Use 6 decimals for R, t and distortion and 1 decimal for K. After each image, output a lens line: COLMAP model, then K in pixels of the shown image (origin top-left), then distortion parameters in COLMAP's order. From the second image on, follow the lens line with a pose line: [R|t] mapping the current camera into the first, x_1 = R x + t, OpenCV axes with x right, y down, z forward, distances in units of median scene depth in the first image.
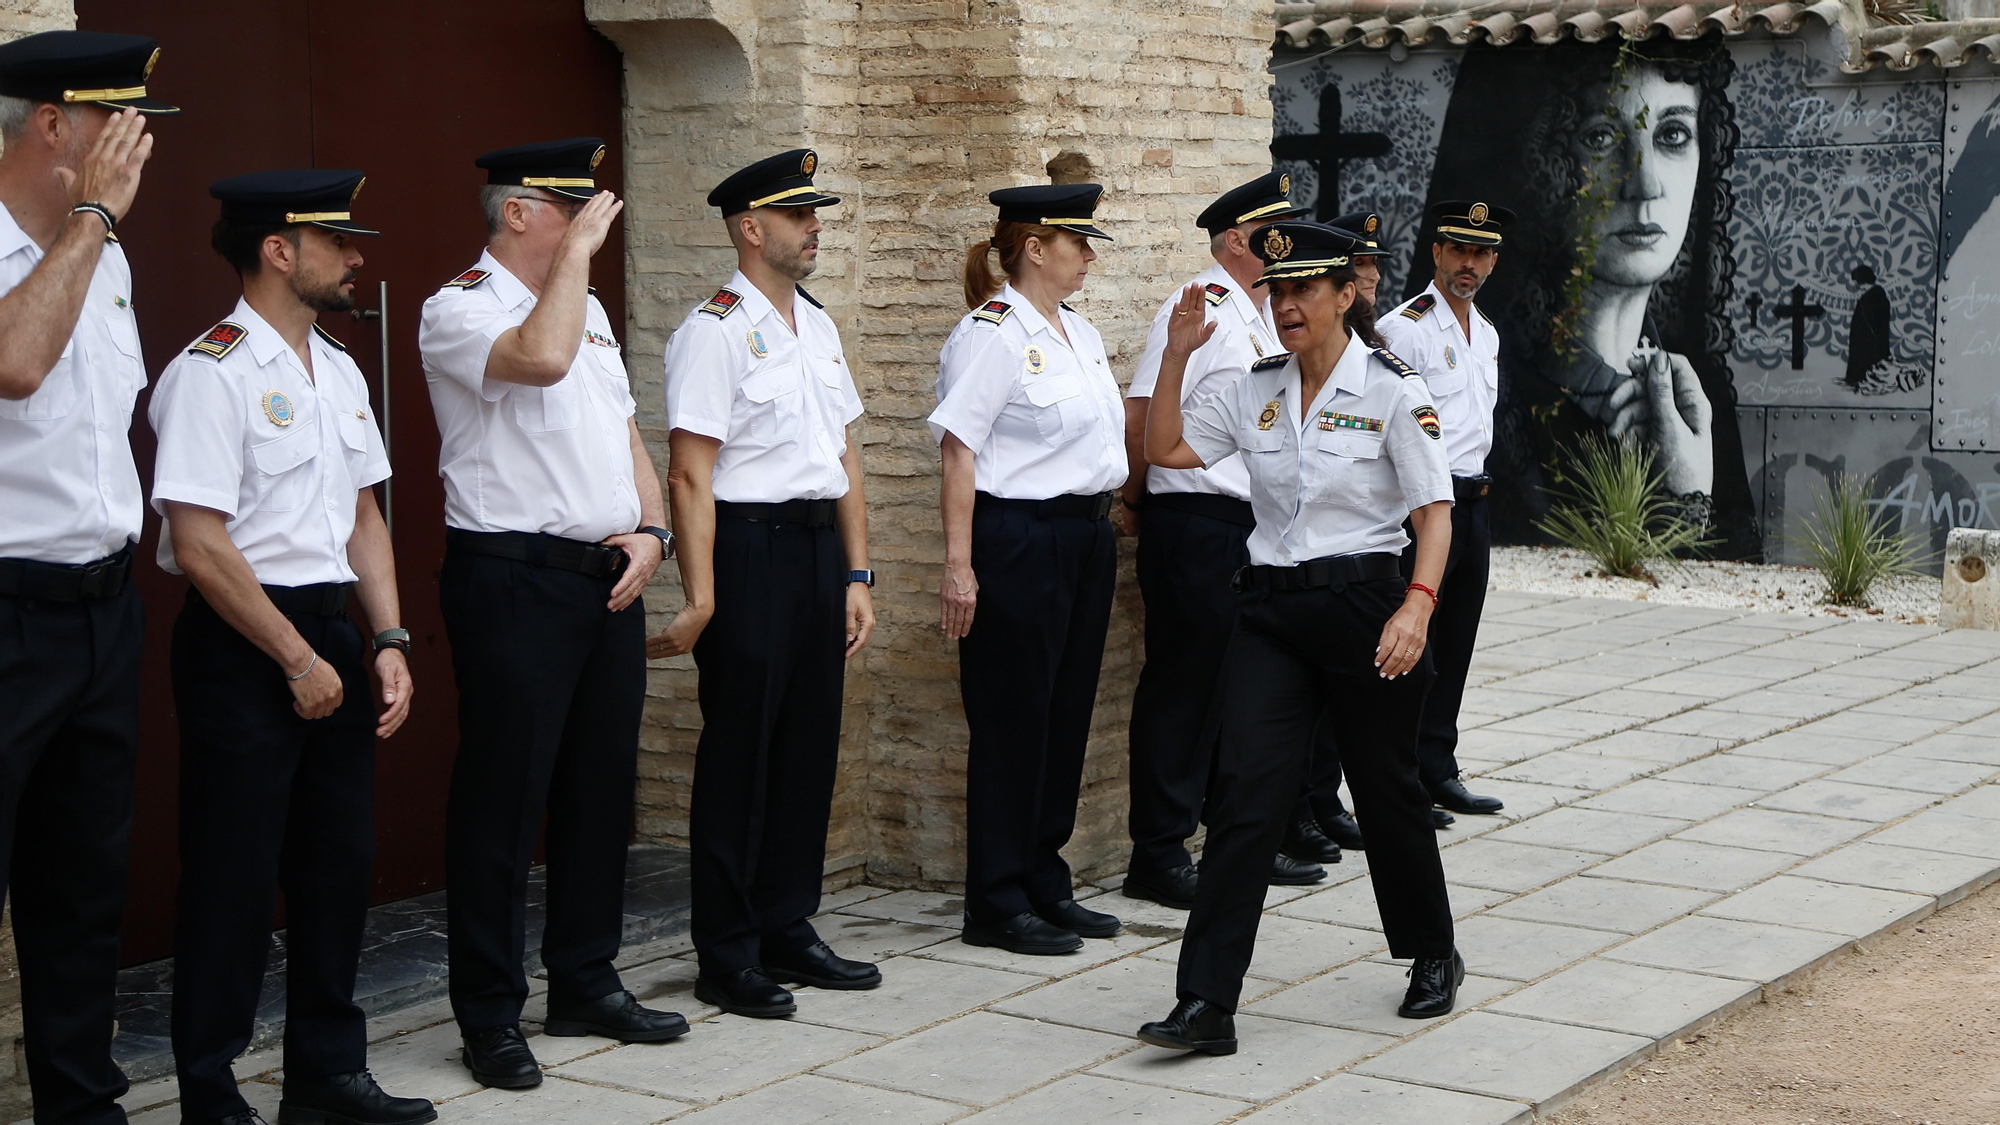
lens RADIAL K [[3127.0, 0, 1000.0], [0, 3127.0, 562.5], [0, 0, 1]] dist [0.253749, 0.112248]
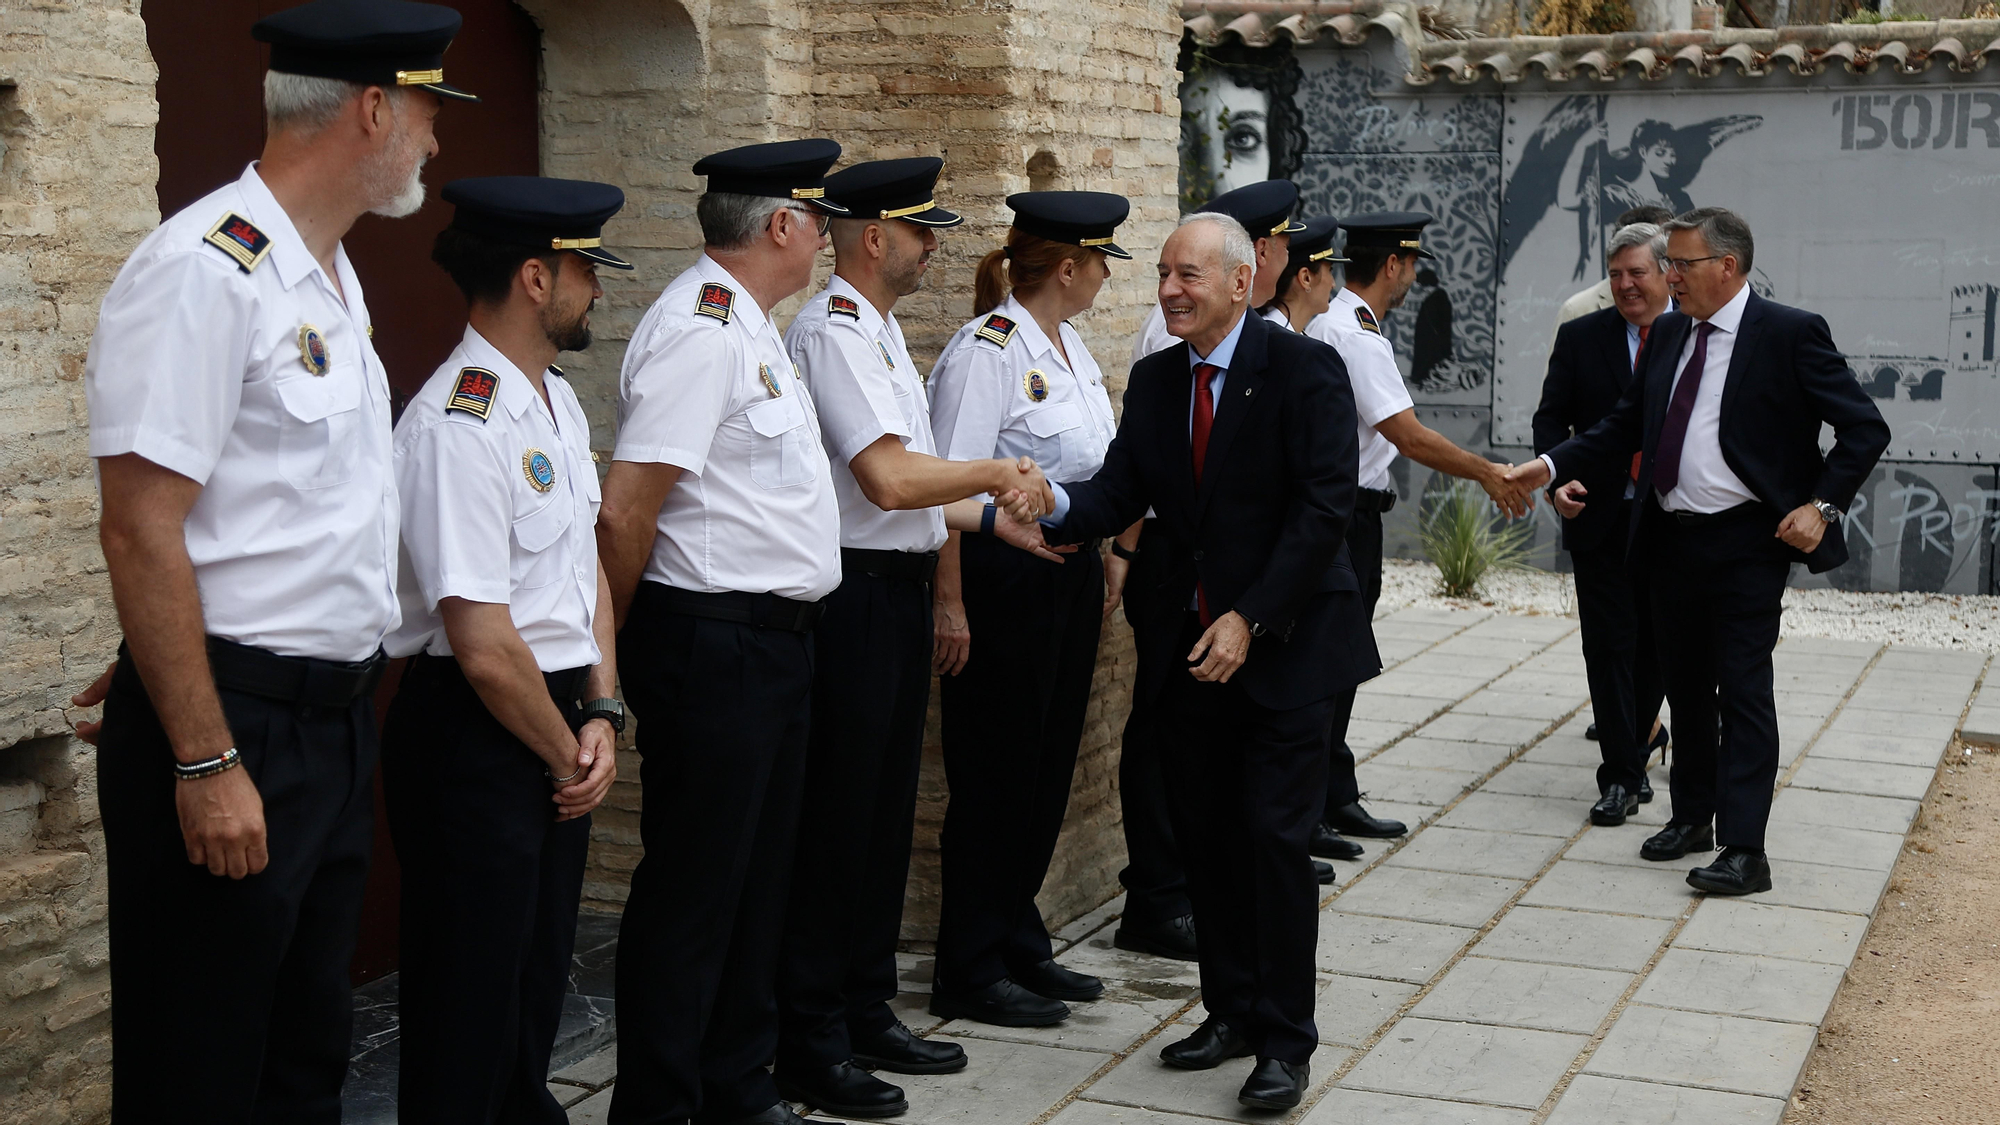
lens RADIAL K [[3022.2, 0, 1000.0], [0, 3022.2, 562.5], [0, 0, 1]] dist [0.242961, -0.049913]
pose [[0.977272, -0.011292, 0.211689, -0.079656], [0.009488, 0.999910, 0.009537, -0.007837], [-0.211778, -0.007312, 0.977290, 0.055762]]
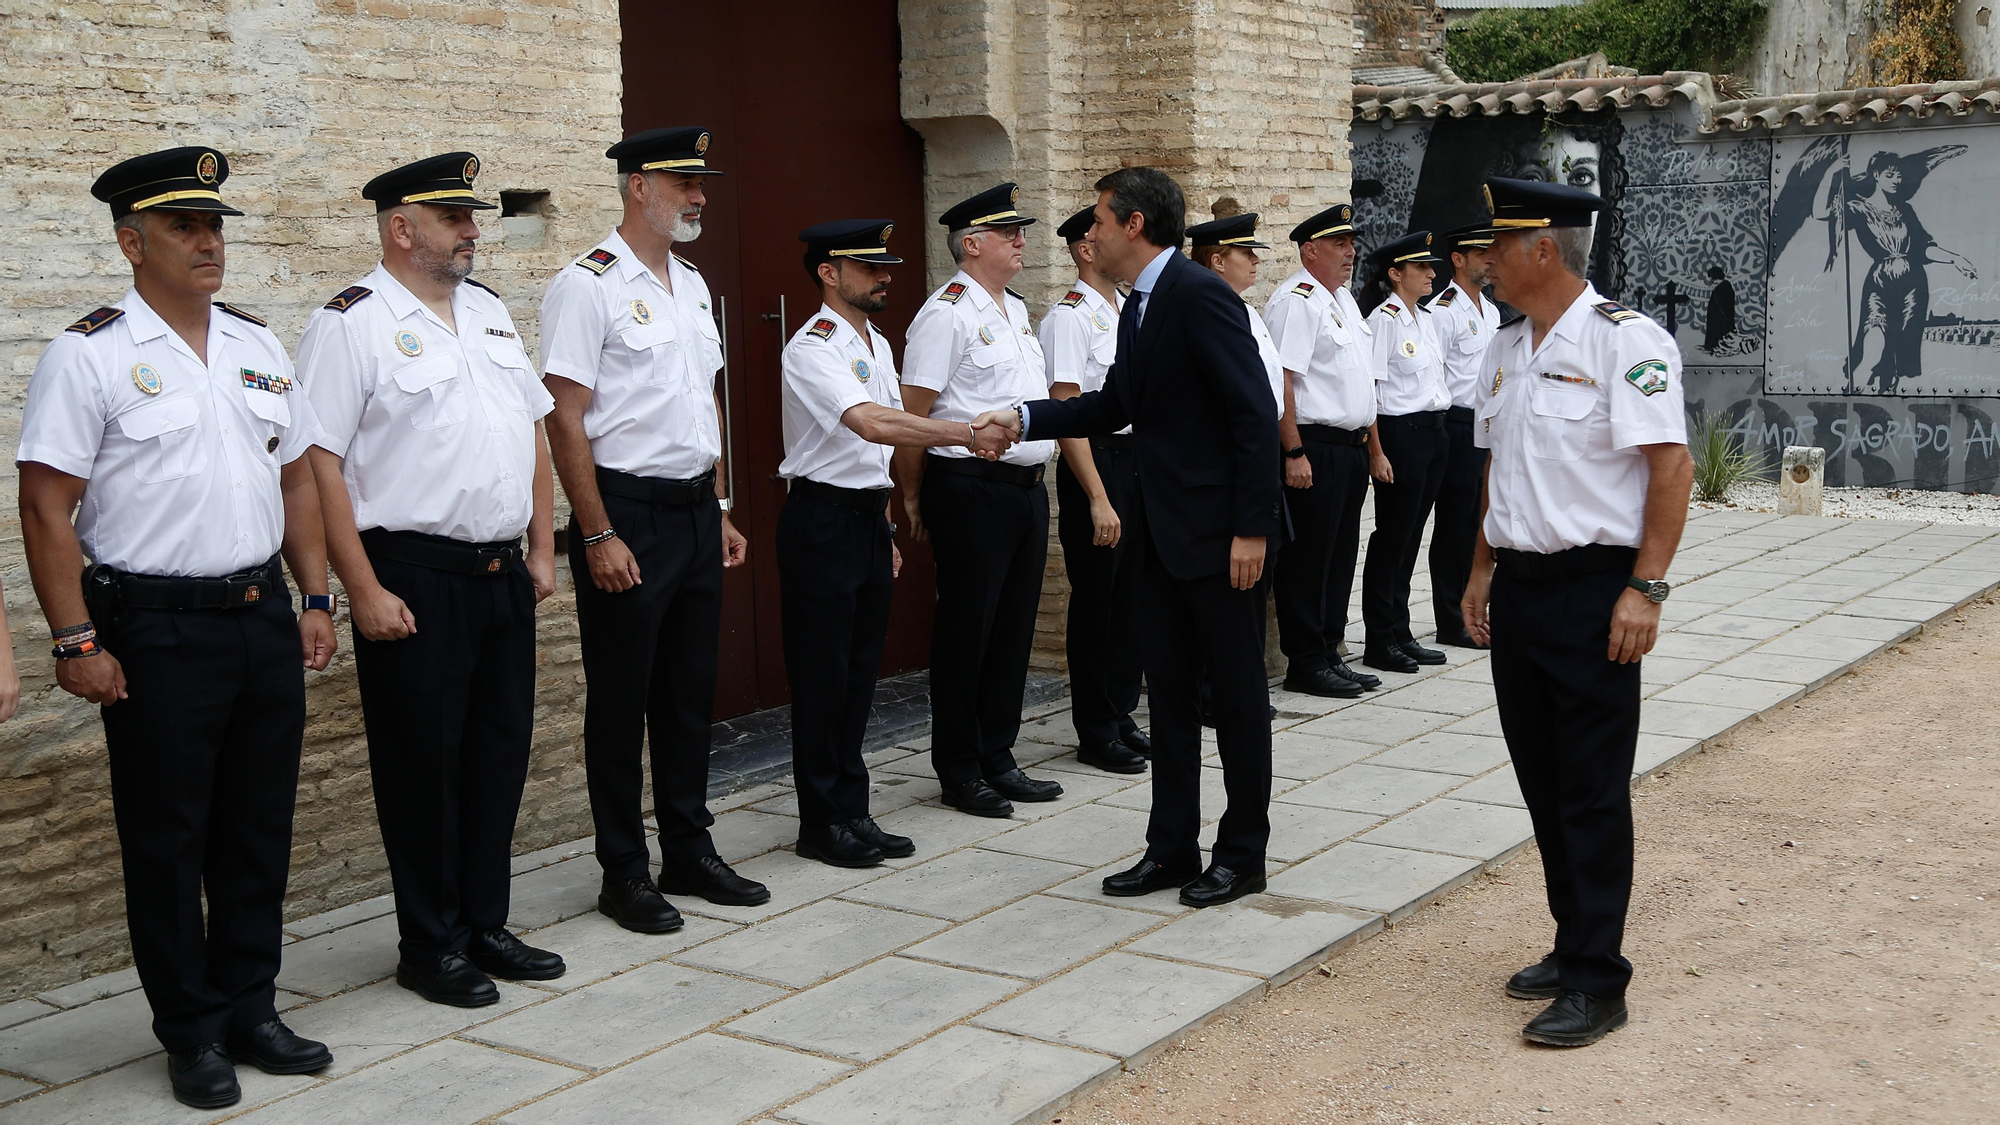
lens RADIAL K [[2230.9, 0, 1000.0], [0, 2230.9, 562.5], [0, 0, 1]] dist [0.081371, 0.080721]
pose [[0.999402, -0.016576, -0.030354, -0.024410], [0.017509, 0.999374, 0.030748, 0.003549], [0.029826, -0.031261, 0.999066, -0.031177]]
